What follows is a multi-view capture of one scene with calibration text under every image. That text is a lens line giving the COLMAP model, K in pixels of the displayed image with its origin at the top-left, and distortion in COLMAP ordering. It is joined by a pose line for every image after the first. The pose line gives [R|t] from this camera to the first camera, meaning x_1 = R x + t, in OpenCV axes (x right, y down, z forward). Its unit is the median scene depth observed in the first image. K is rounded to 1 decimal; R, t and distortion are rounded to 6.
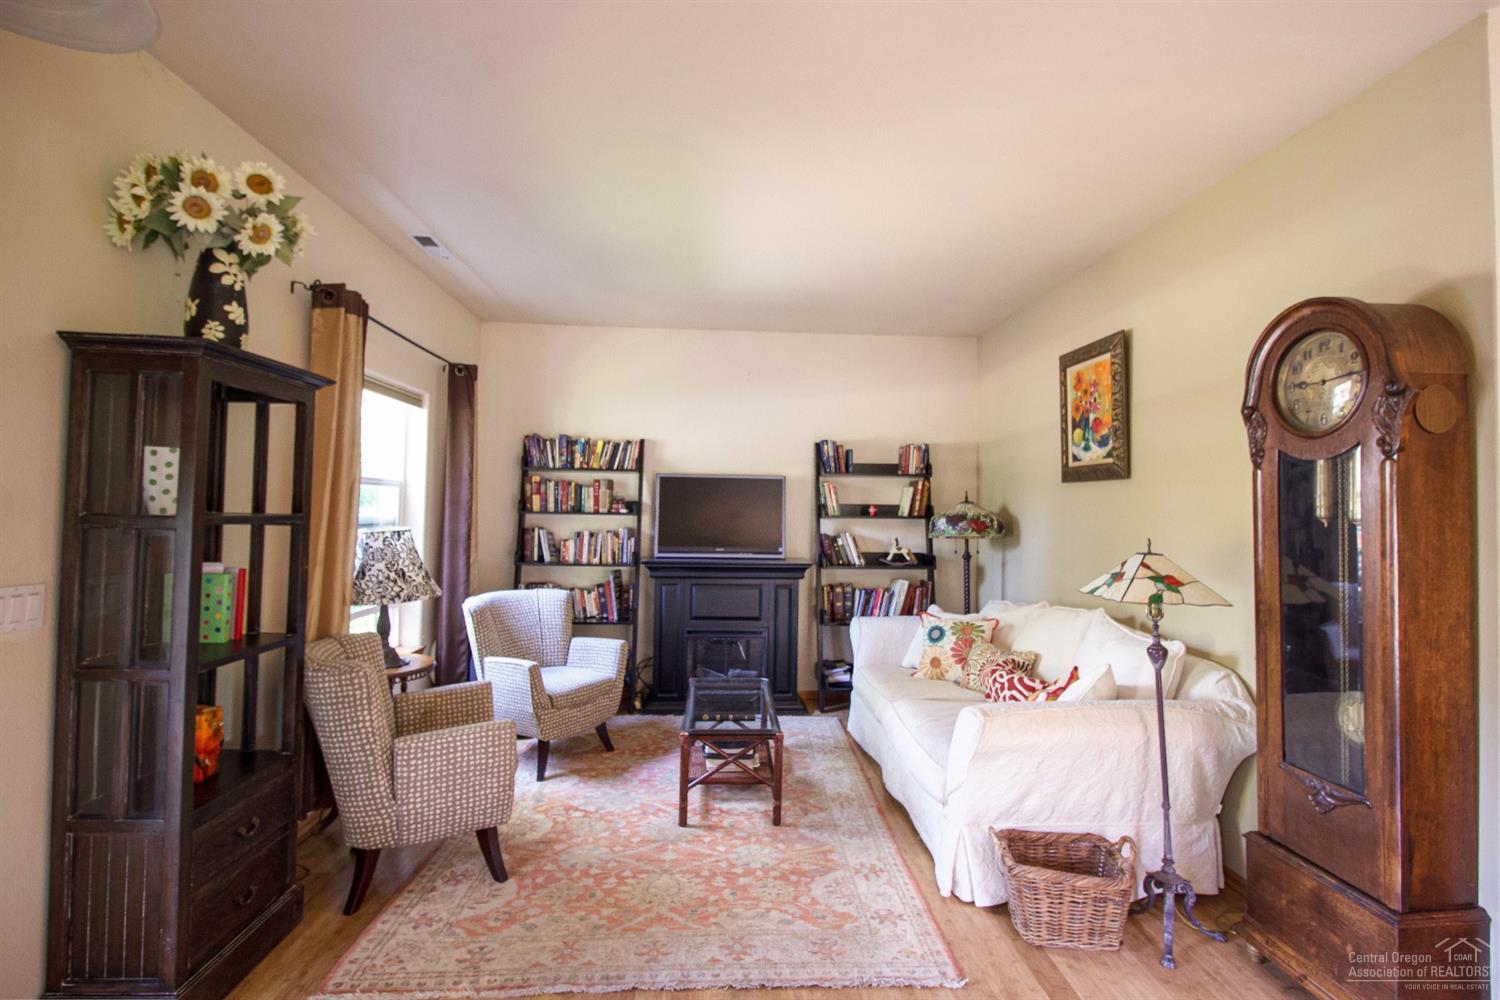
lens RADIAL K [[700.4, 0, 756.5], [0, 700.4, 486.4], [0, 0, 1]] dist [0.001153, -0.004127]
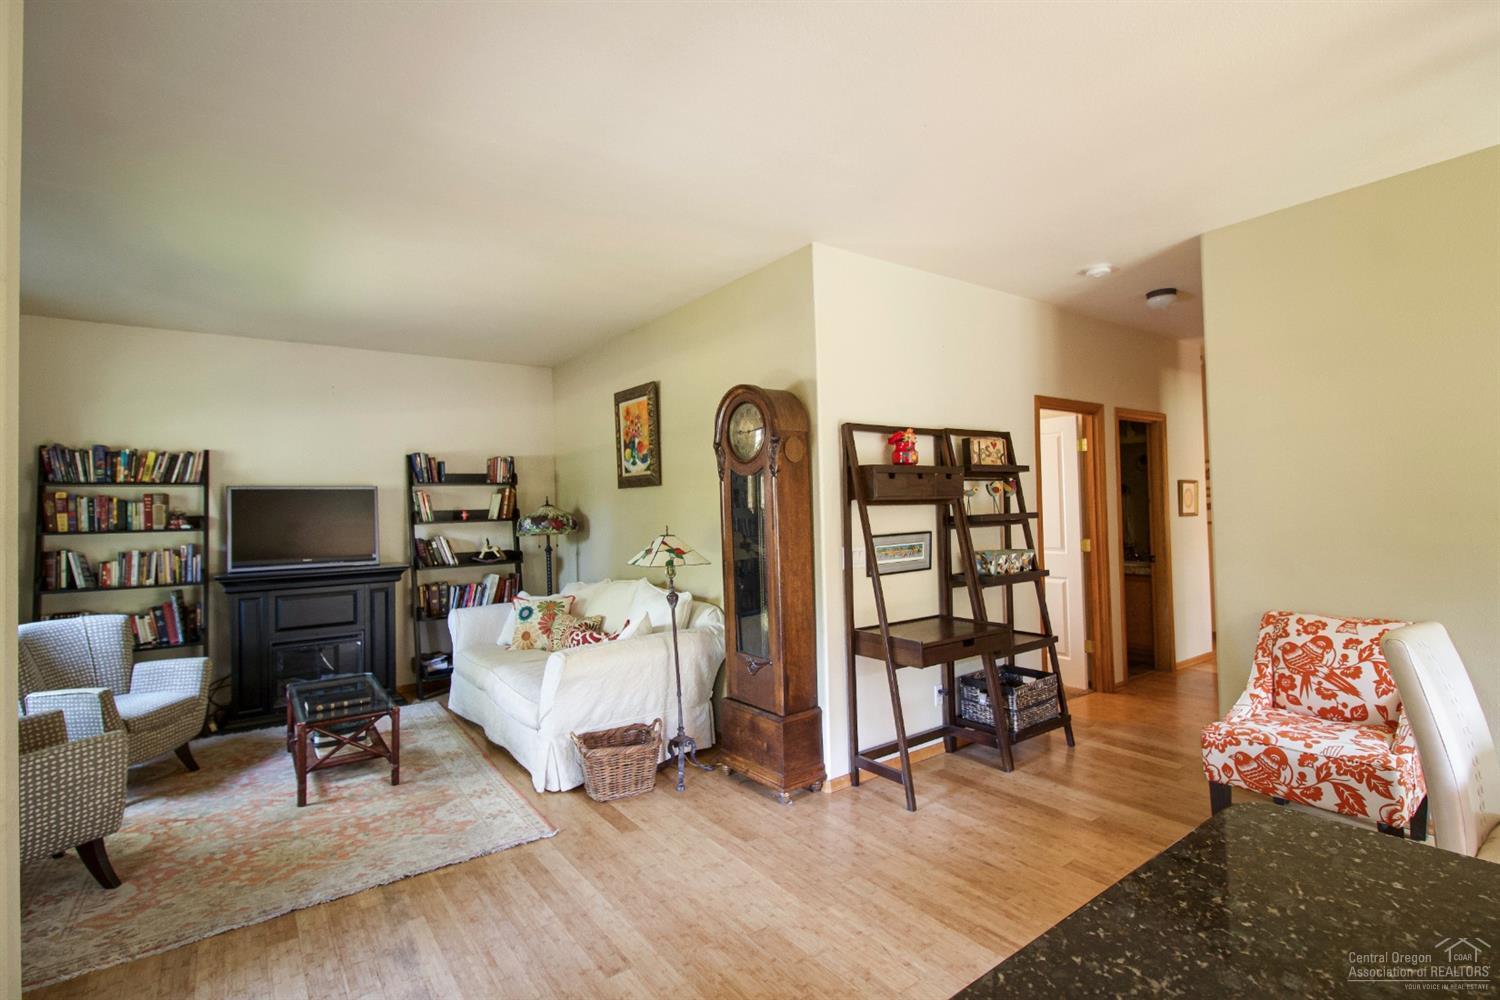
lens RADIAL K [[700.4, 0, 740.7], [0, 700.4, 492.5], [0, 0, 1]] dist [0.001153, -0.004127]
pose [[0.843471, -0.023764, 0.536649, -0.116157], [0.020404, 0.999717, 0.012200, -0.013061], [-0.536787, 0.000659, 0.843718, -0.351404]]
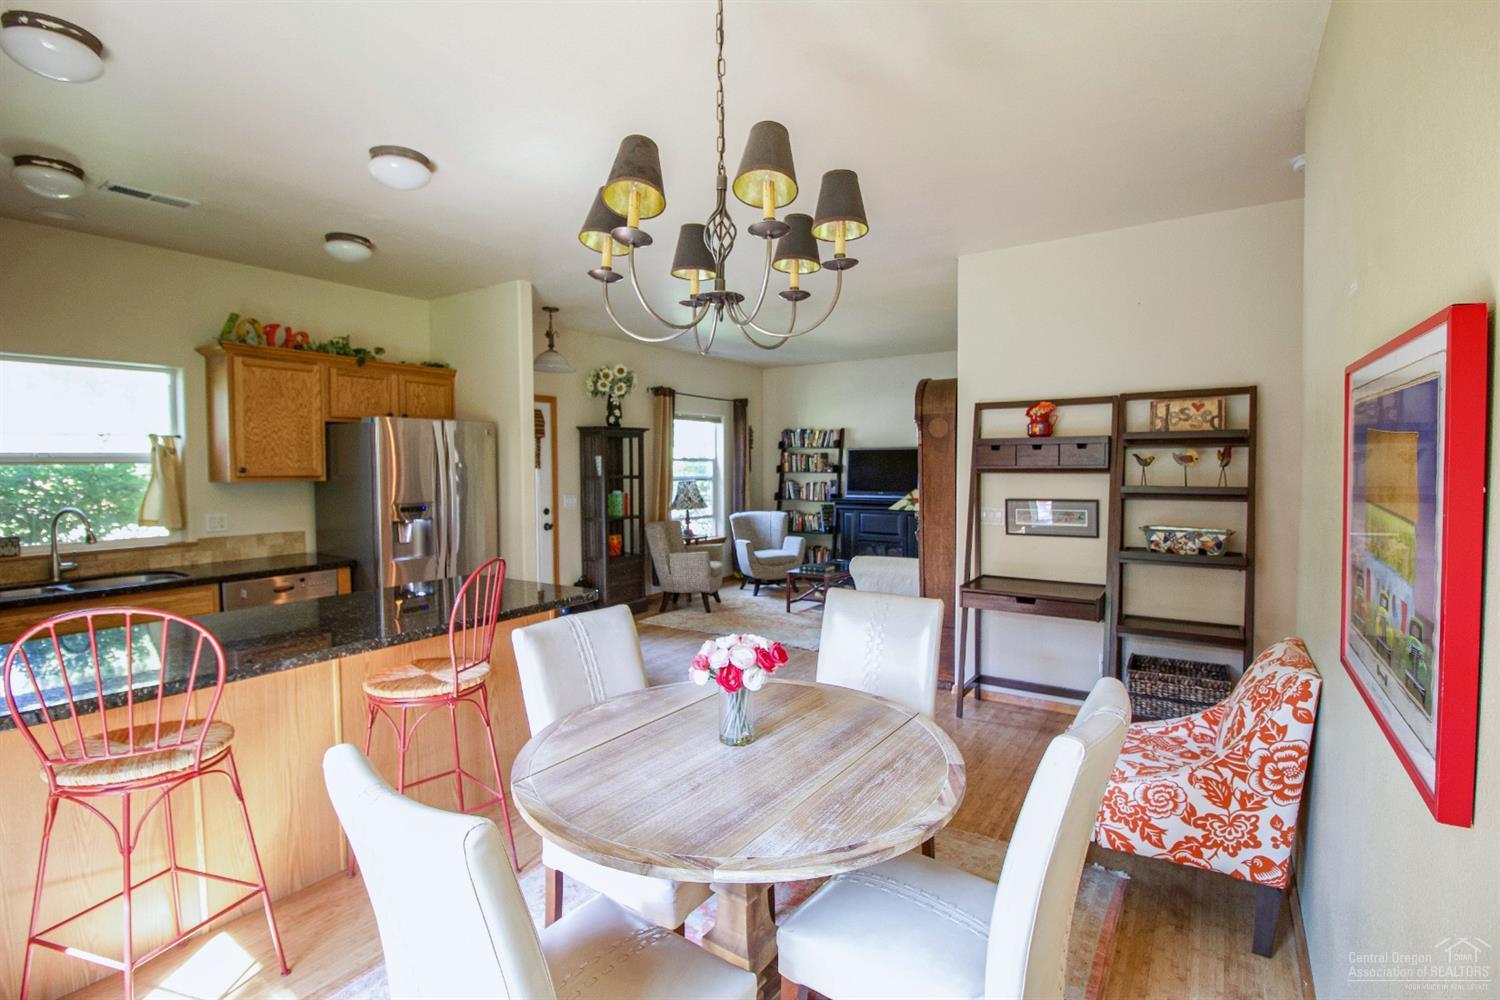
lens RADIAL K [[700.4, 0, 758.2], [0, 700.4, 495.2], [0, 0, 1]] dist [0.001153, -0.004127]
pose [[0.798842, 0.005853, -0.601512, 1.303701], [0.039339, 0.997304, 0.061948, -0.034634], [0.600253, -0.073150, 0.796458, -0.914246]]
